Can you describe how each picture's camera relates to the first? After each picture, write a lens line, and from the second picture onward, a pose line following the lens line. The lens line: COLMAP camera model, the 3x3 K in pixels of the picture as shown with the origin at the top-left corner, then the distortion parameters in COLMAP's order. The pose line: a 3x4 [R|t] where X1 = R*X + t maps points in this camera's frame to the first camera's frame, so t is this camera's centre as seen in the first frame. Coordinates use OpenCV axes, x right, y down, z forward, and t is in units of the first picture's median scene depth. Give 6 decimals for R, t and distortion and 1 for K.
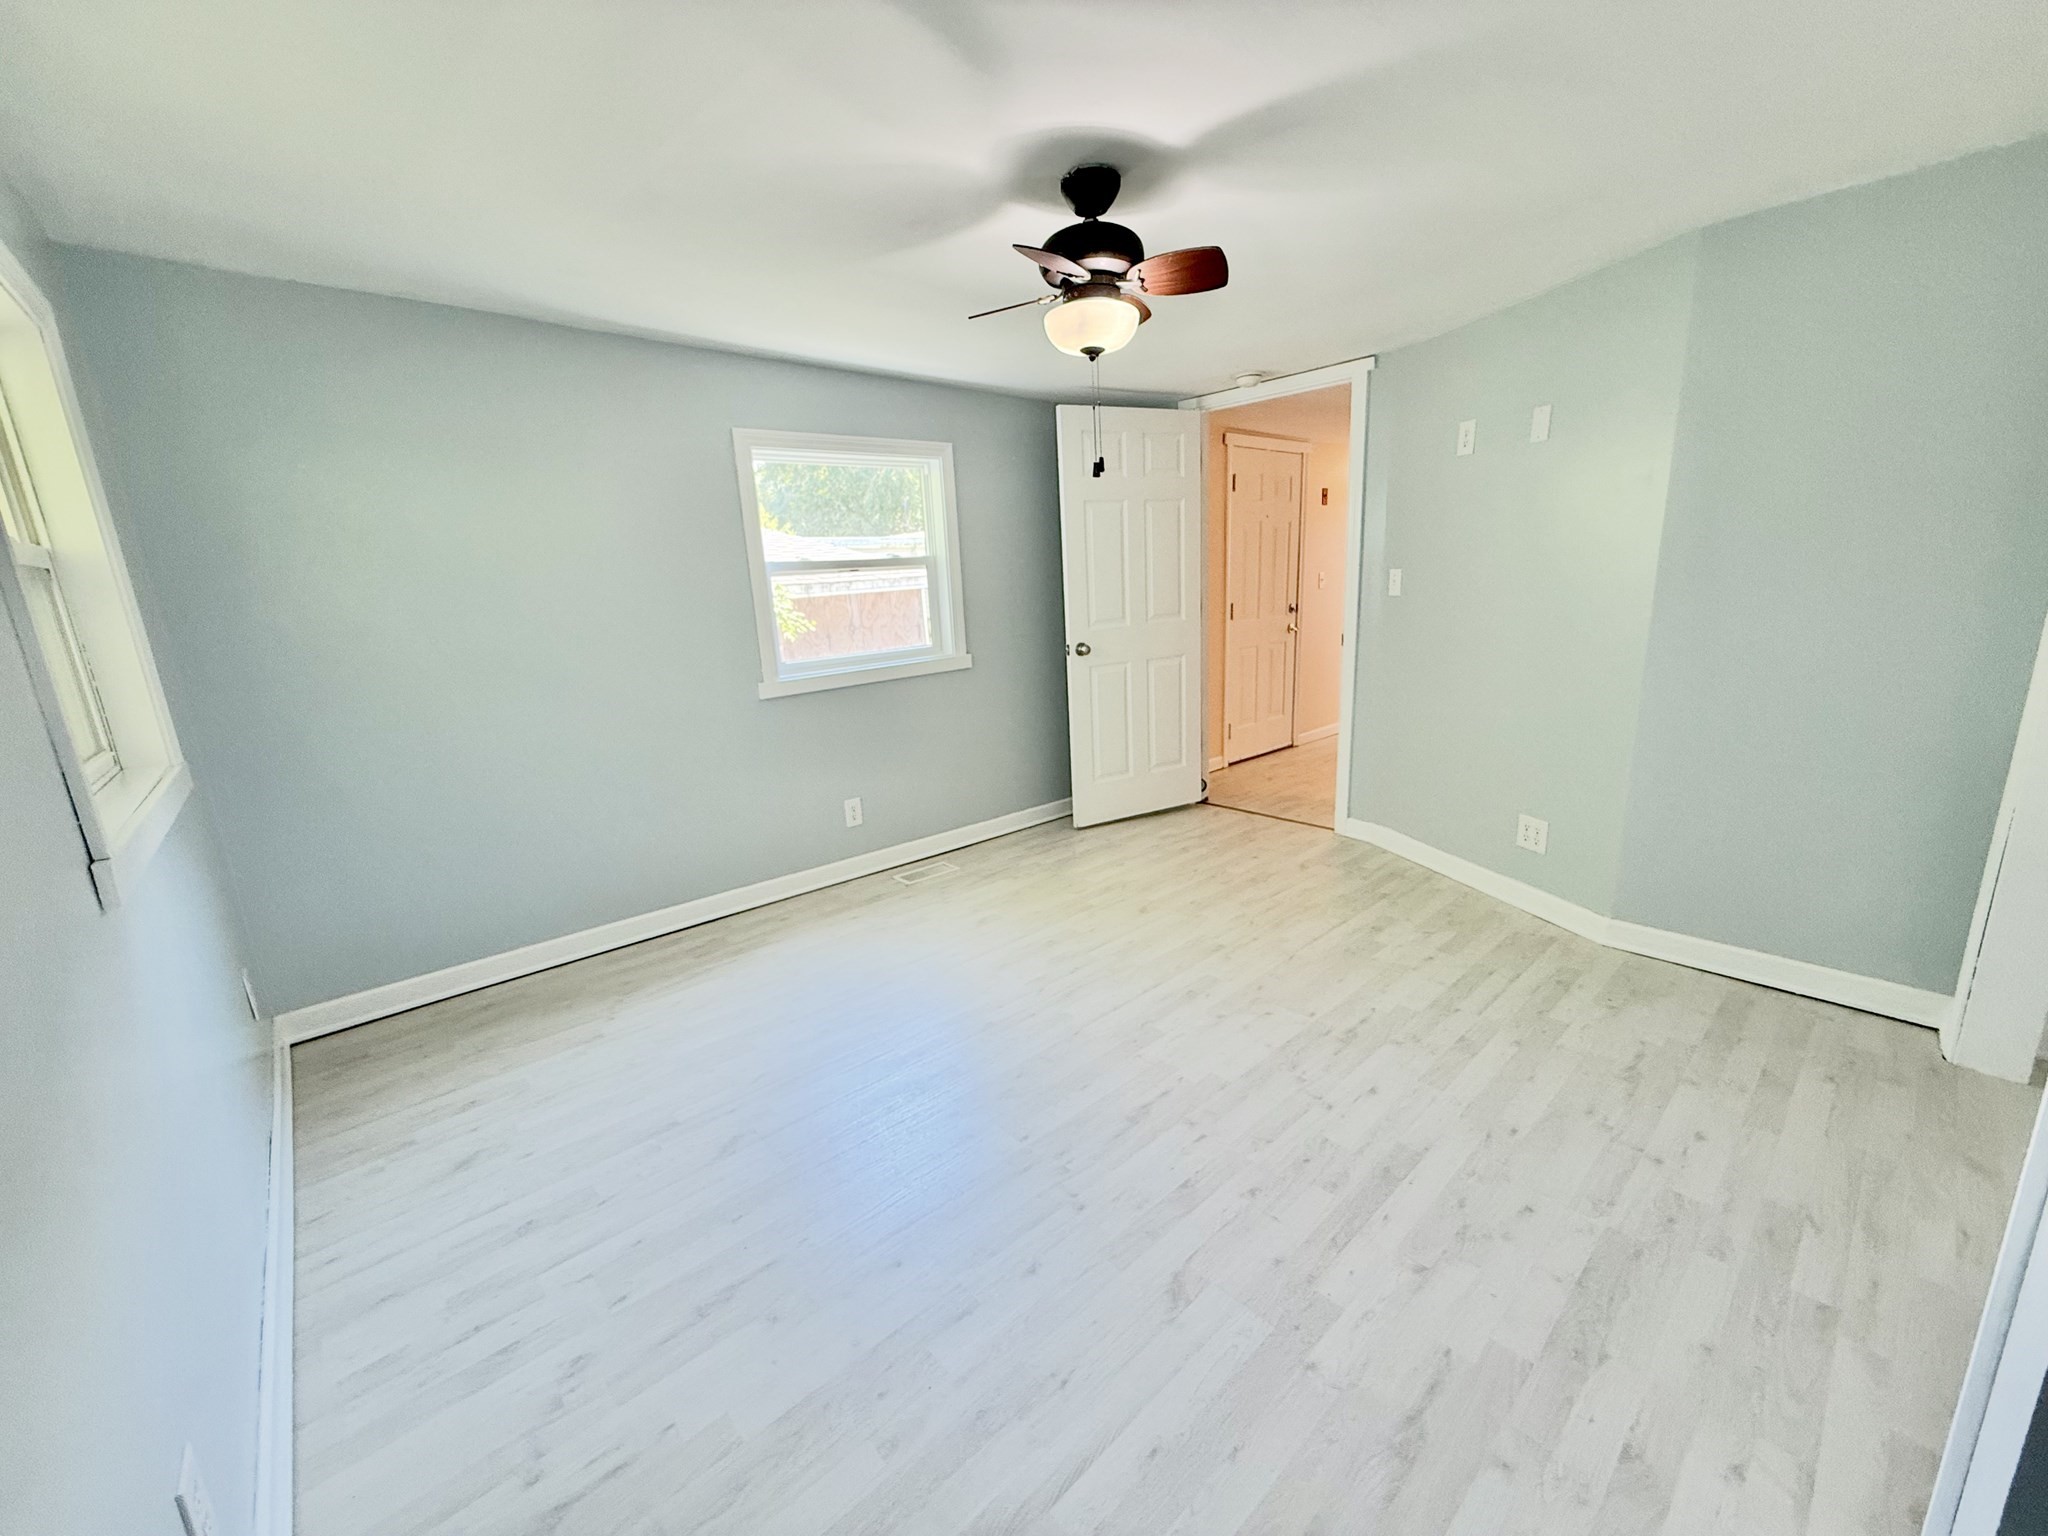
lens RADIAL K [[815.6, 0, 1018.5], [0, 815.6, 764.2], [0, 0, 1]] dist [0.000048, 0.000076]
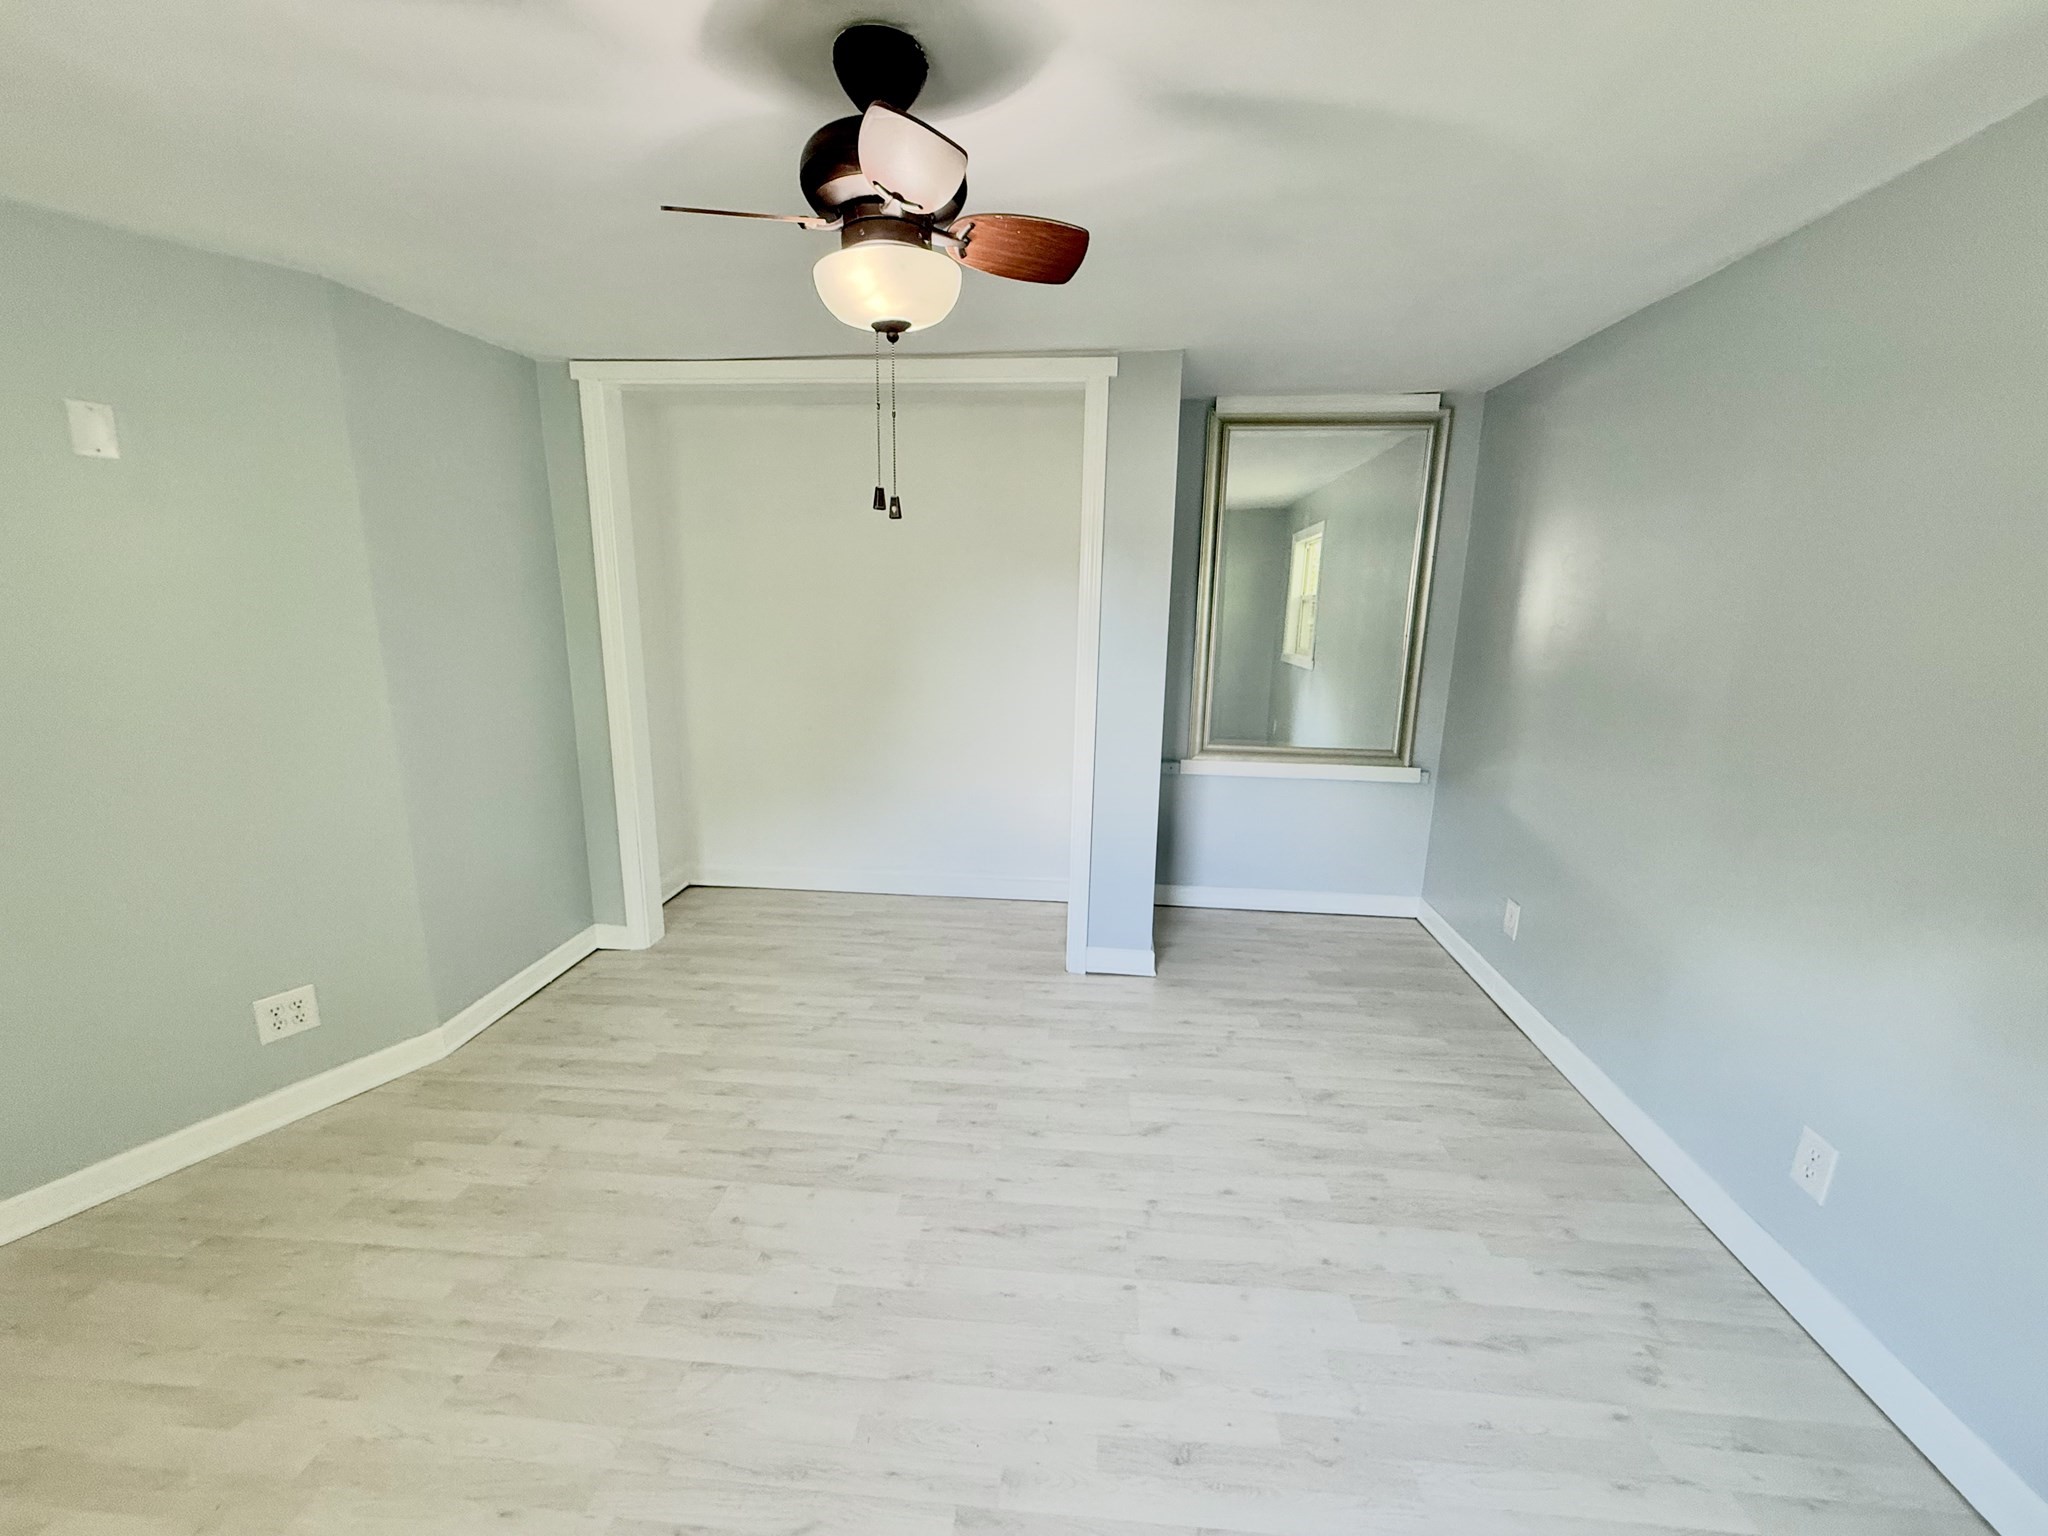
lens RADIAL K [[815.6, 0, 1027.4], [0, 815.6, 767.0], [0, 0, 1]] dist [0.000048, 0.000076]
pose [[-0.682464, -0.120966, 0.720840, -0.406539], [0.183952, 0.926041, 0.329560, -0.308497], [-0.707393, 0.357513, -0.609737, 1.193203]]
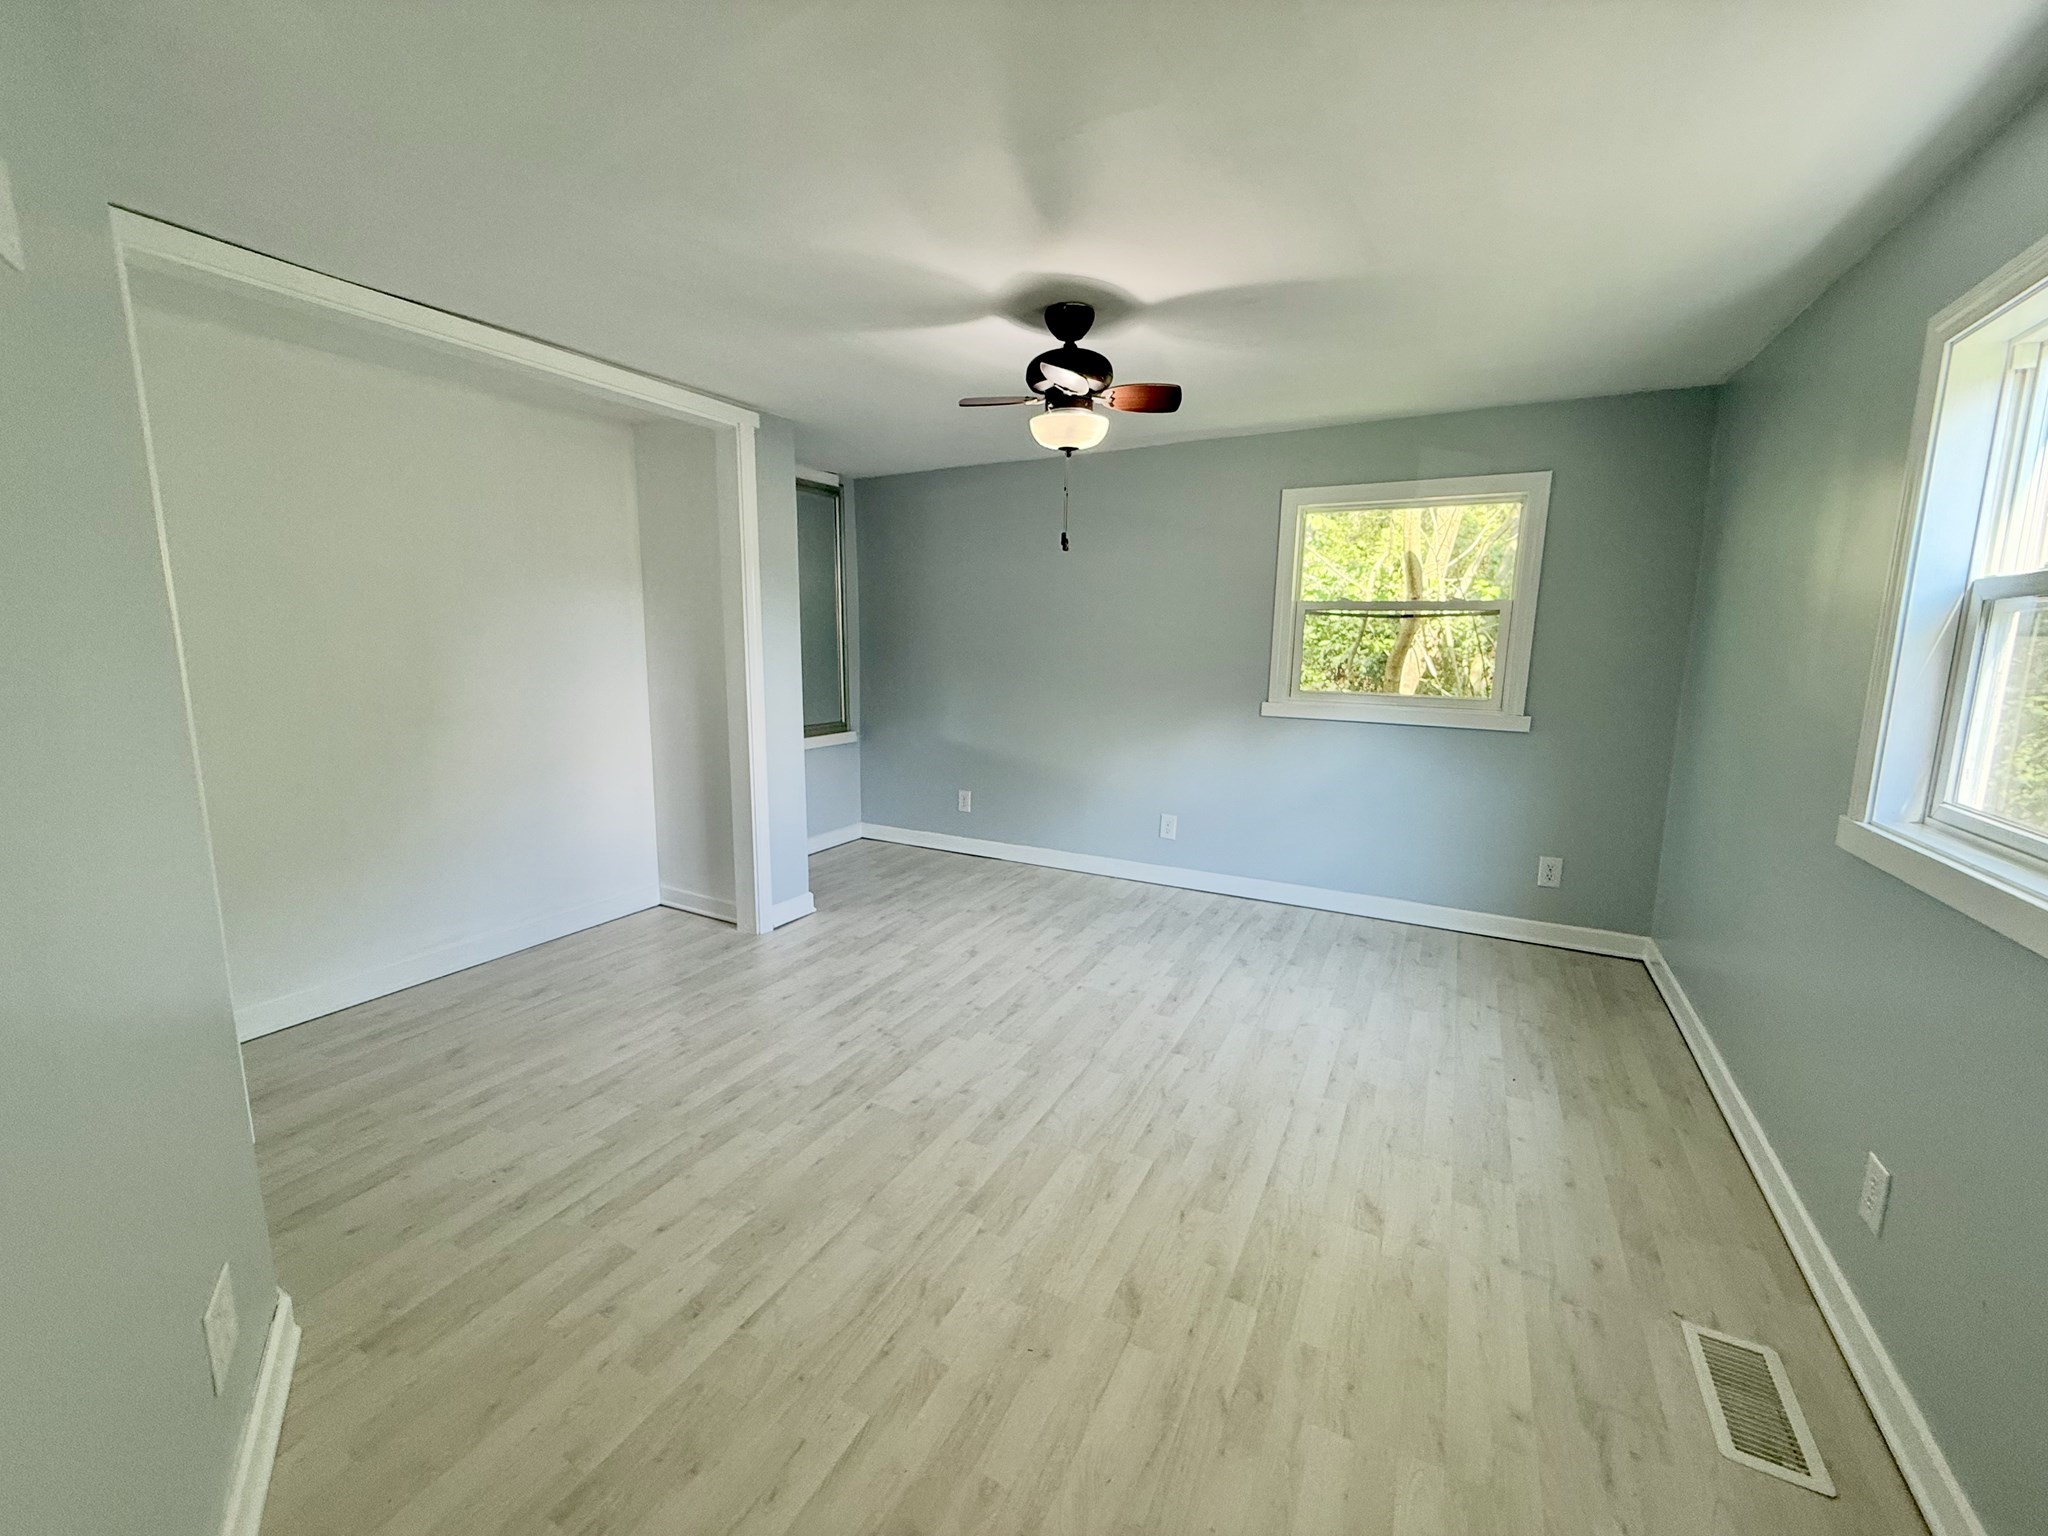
lens RADIAL K [[815.6, 0, 1017.4], [0, 815.6, 768.9], [0, 0, 1]] dist [0.000048, 0.000076]
pose [[-0.940575, 0.091166, -0.327119, 0.497592], [-0.044414, 0.921990, 0.384659, -0.435520], [0.336668, 0.376329, -0.863152, 1.812489]]
